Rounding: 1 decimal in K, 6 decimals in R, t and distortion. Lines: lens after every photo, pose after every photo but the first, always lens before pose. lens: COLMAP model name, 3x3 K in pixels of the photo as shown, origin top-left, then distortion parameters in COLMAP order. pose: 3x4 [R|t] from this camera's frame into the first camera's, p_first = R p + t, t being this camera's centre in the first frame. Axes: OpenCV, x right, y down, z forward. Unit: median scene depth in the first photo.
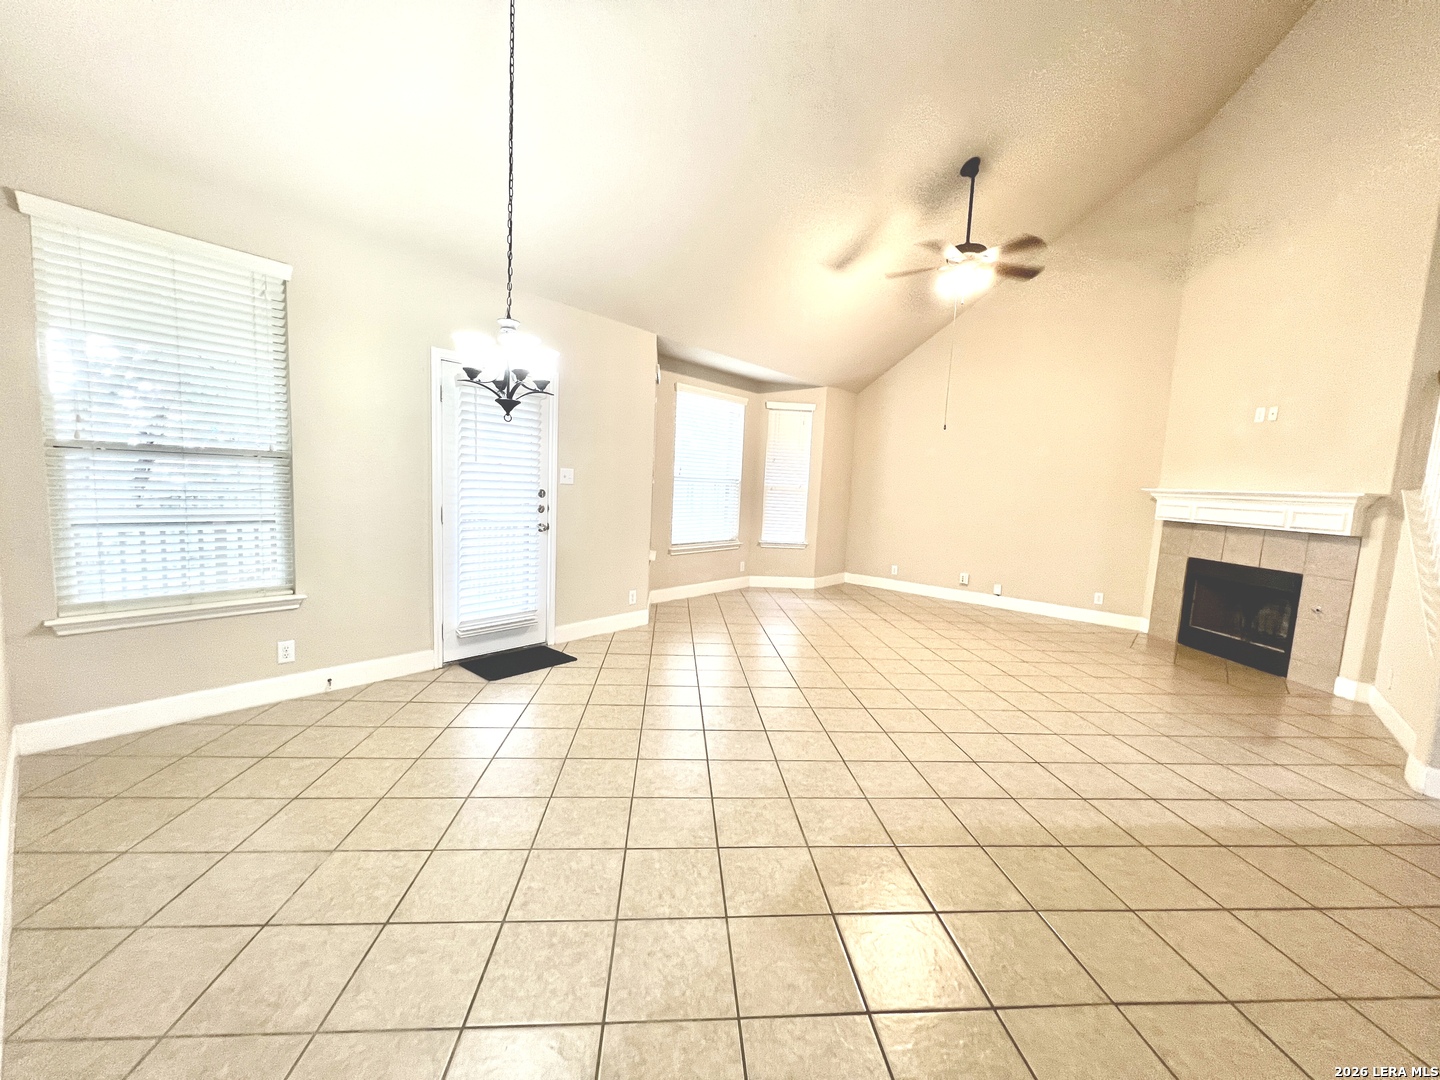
lens RADIAL K [[577.0, 0, 718.0], [0, 577.0, 548.1], [0, 0, 1]] dist [-0.003218, -0.000229]
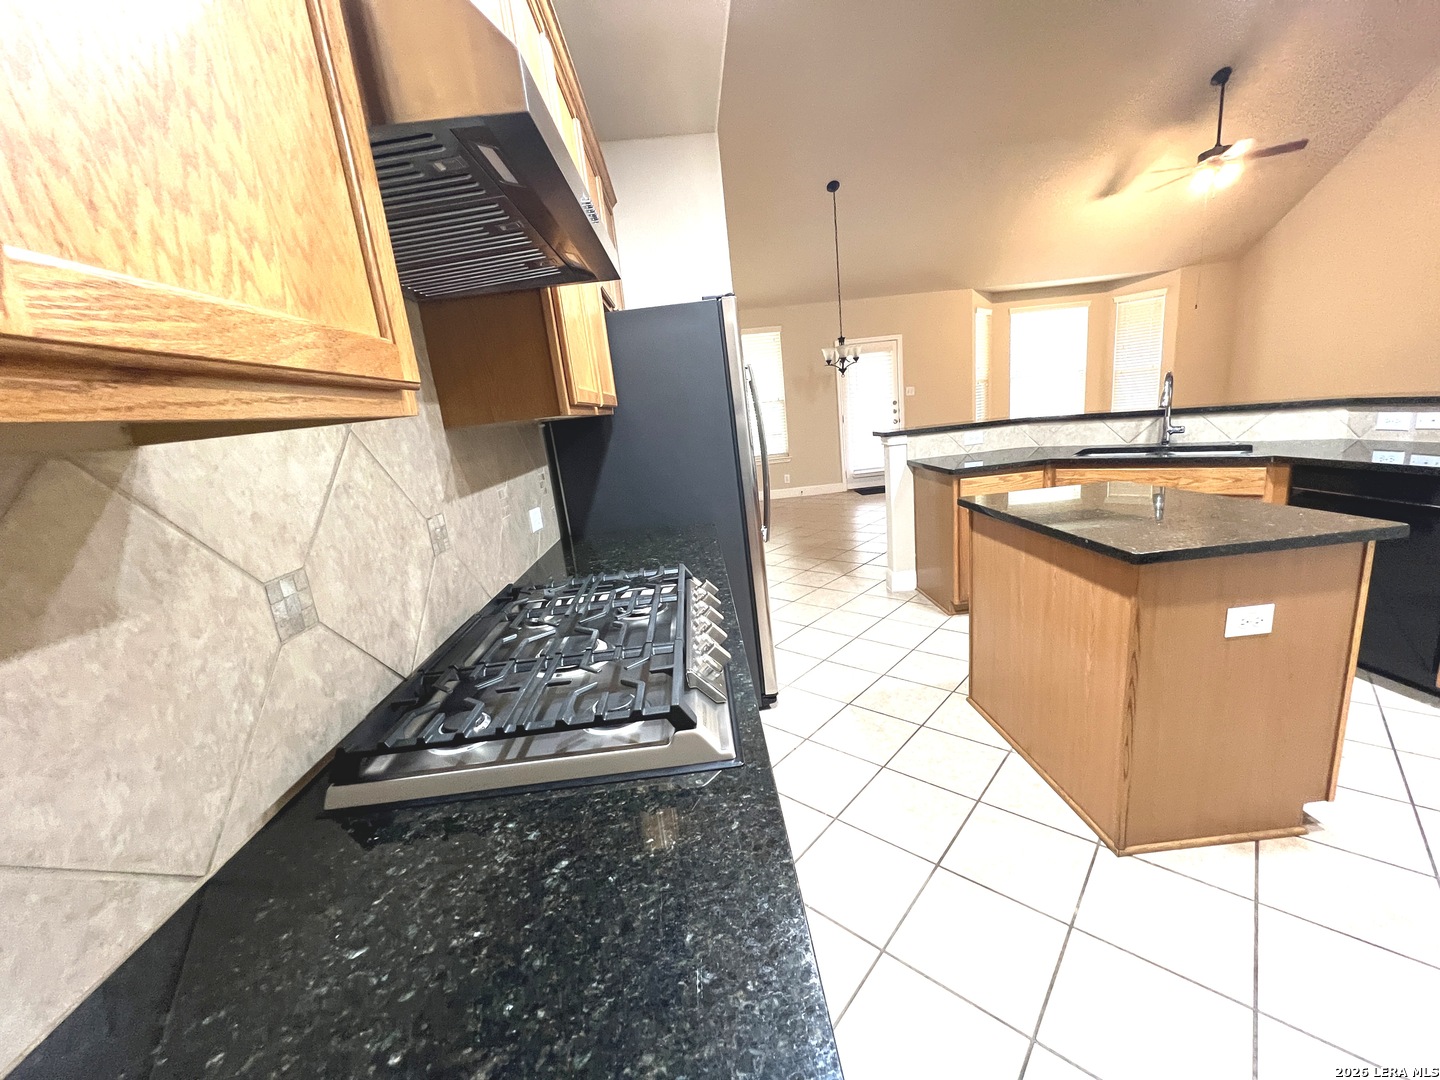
lens RADIAL K [[577.0, 0, 718.0], [0, 577.0, 548.1], [0, 0, 1]] dist [-0.003218, -0.000229]
pose [[0.675526, 0.055528, -0.735242, 0.663472], [0.050232, 0.991378, 0.121024, 0.110043], [0.735623, -0.118688, 0.666913, -0.681645]]
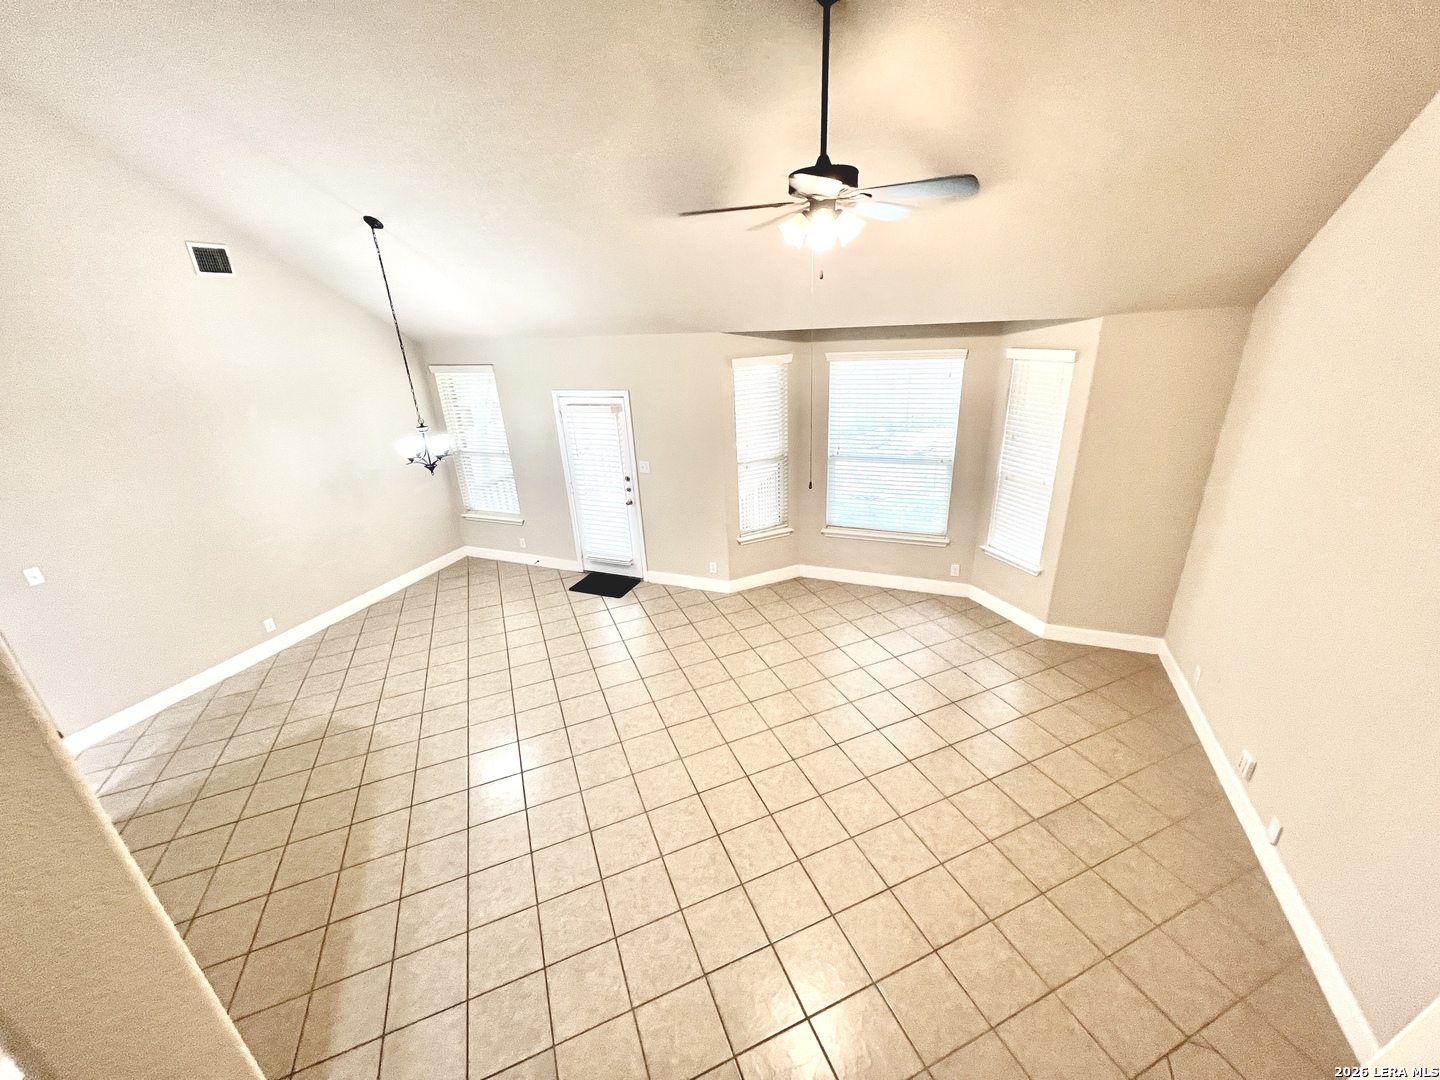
lens RADIAL K [[577.0, 0, 718.0], [0, 577.0, 548.1], [0, 0, 1]] dist [-0.003218, -0.000229]
pose [[0.296374, 0.307688, -0.904152, 1.005696], [-0.037624, 0.949711, 0.310859, -0.353364], [0.954331, -0.058112, 0.293046, 0.736713]]
